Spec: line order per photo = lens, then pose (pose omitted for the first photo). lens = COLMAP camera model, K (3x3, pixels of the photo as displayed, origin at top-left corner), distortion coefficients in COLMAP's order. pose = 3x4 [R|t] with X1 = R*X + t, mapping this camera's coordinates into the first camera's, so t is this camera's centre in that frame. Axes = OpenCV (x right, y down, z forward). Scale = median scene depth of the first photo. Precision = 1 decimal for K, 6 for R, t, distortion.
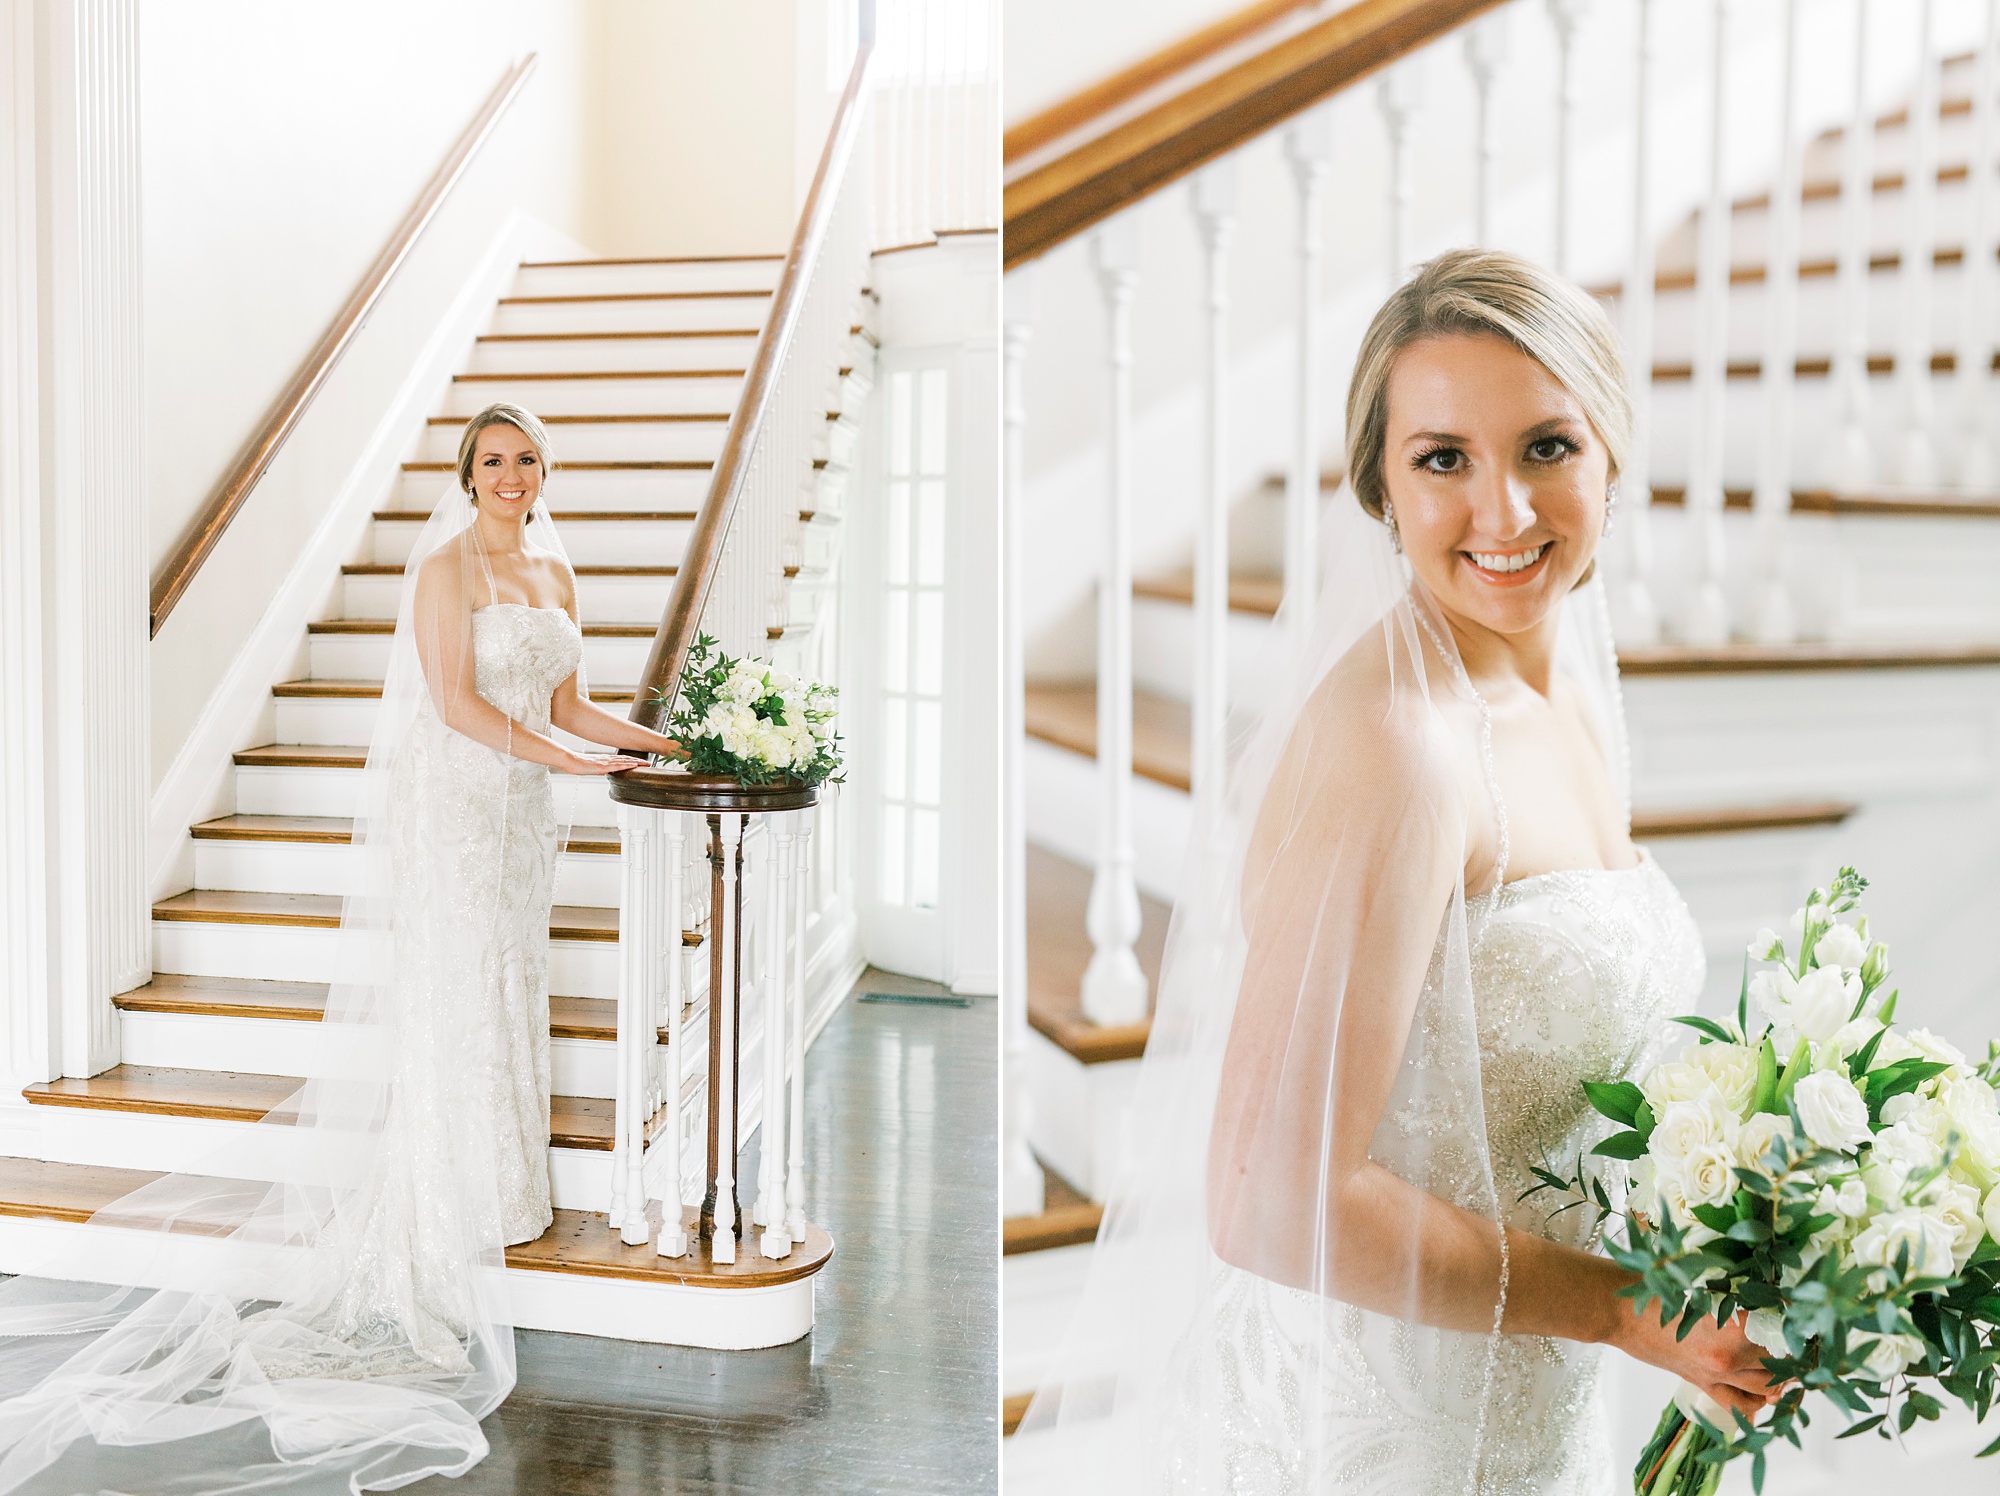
lens RADIAL K [[2785.7, 0, 1000.0], [0, 2785.7, 748.0], [0, 0, 1]] dist [0.006138, 0.007451]
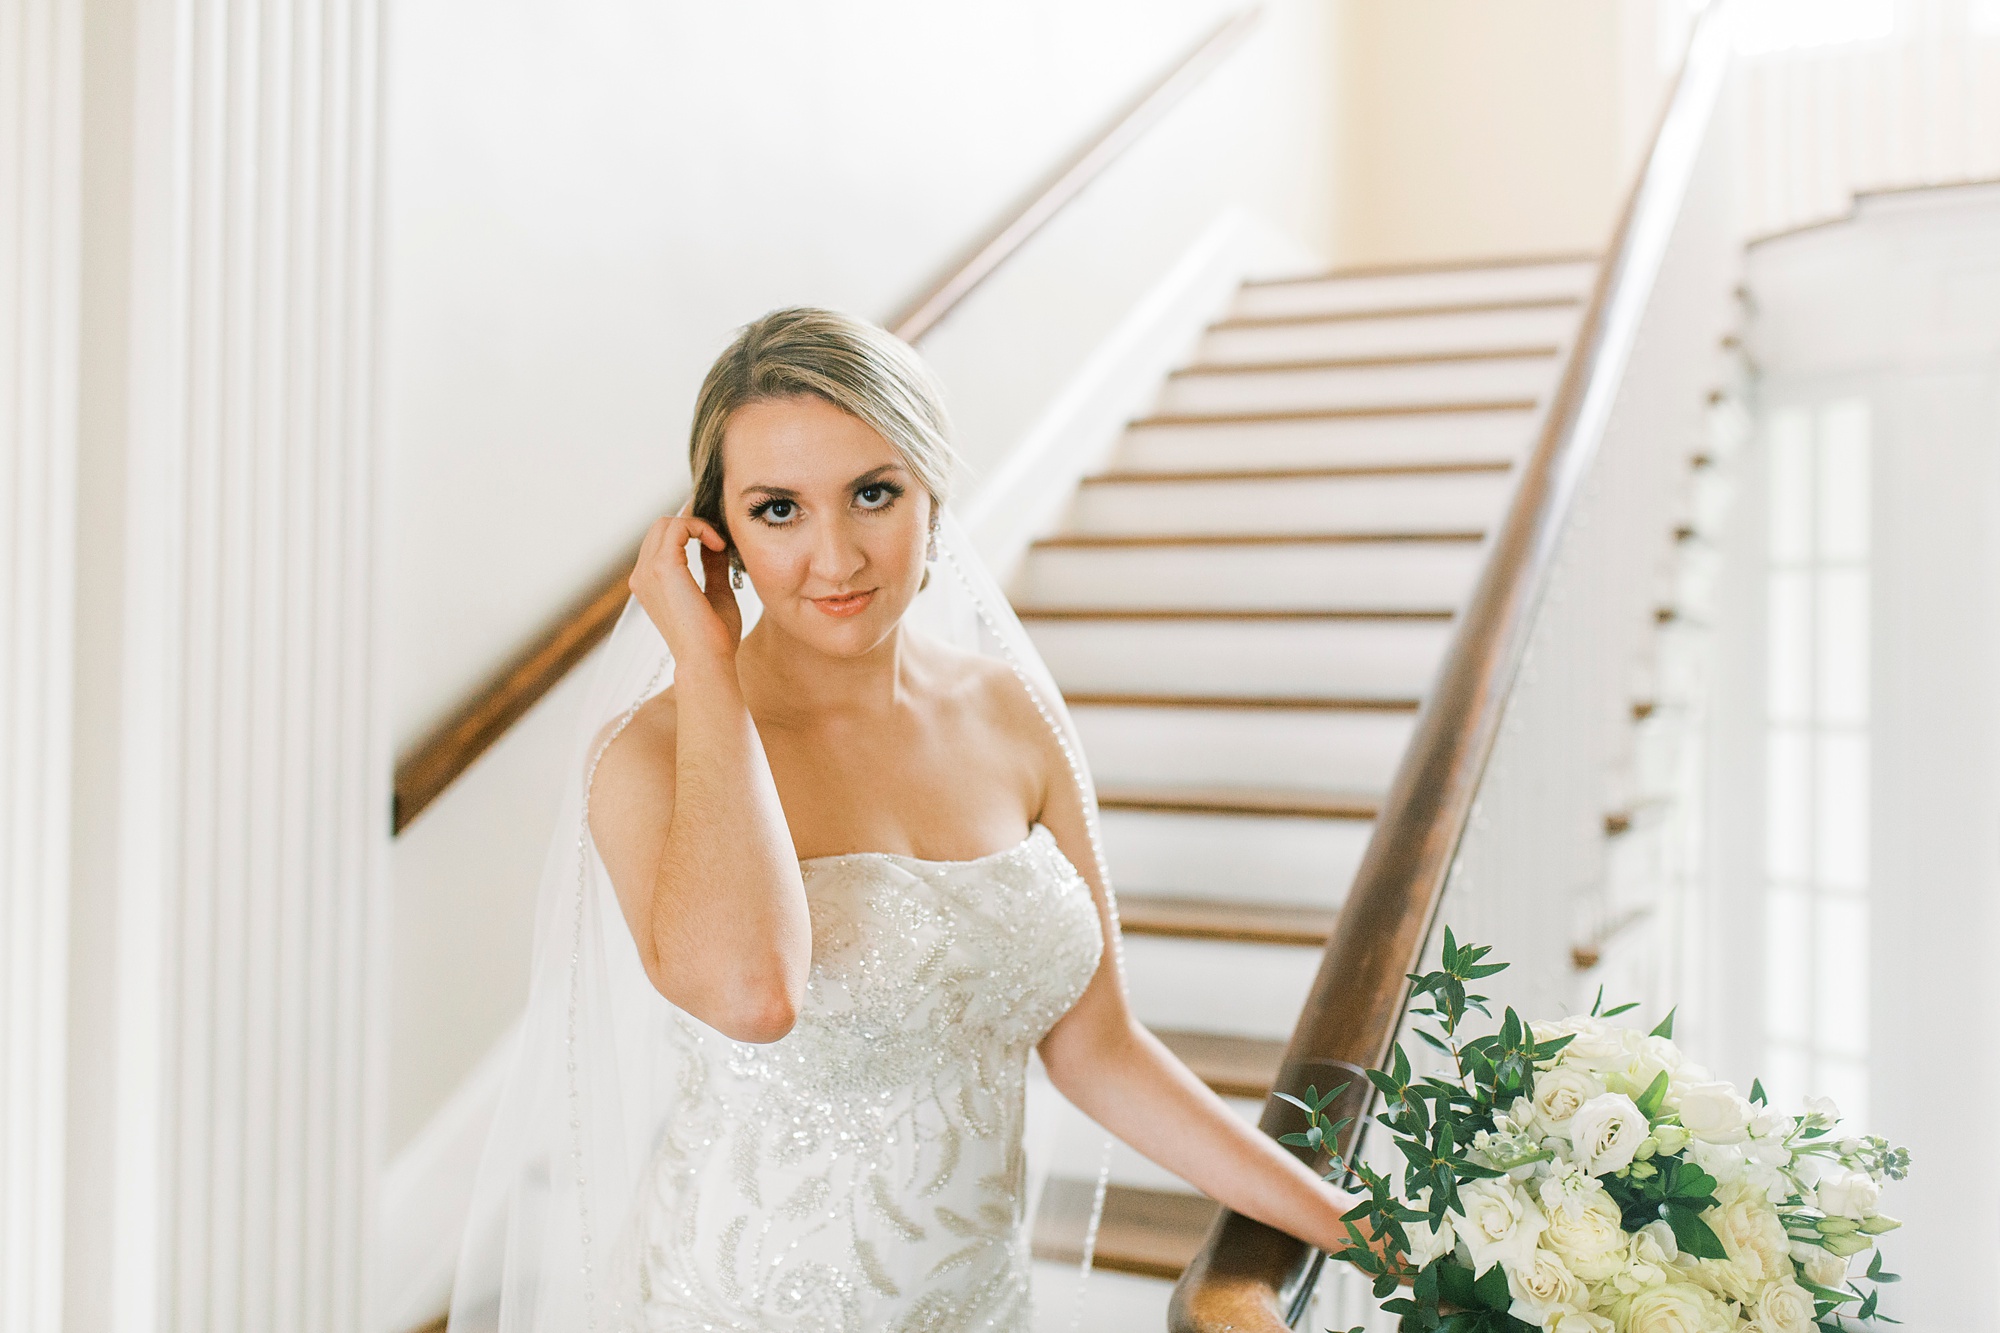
lens RADIAL K [[1936.7, 0, 1000.0], [0, 1936.7, 666.5], [0, 0, 1]] dist [-0.011898, -0.003067]
pose [[0.935272, 0.007952, -0.353841, -0.075956], [-0.031750, 0.997602, -0.061503, -0.057330], [0.352504, 0.068756, 0.933281, 0.763051]]
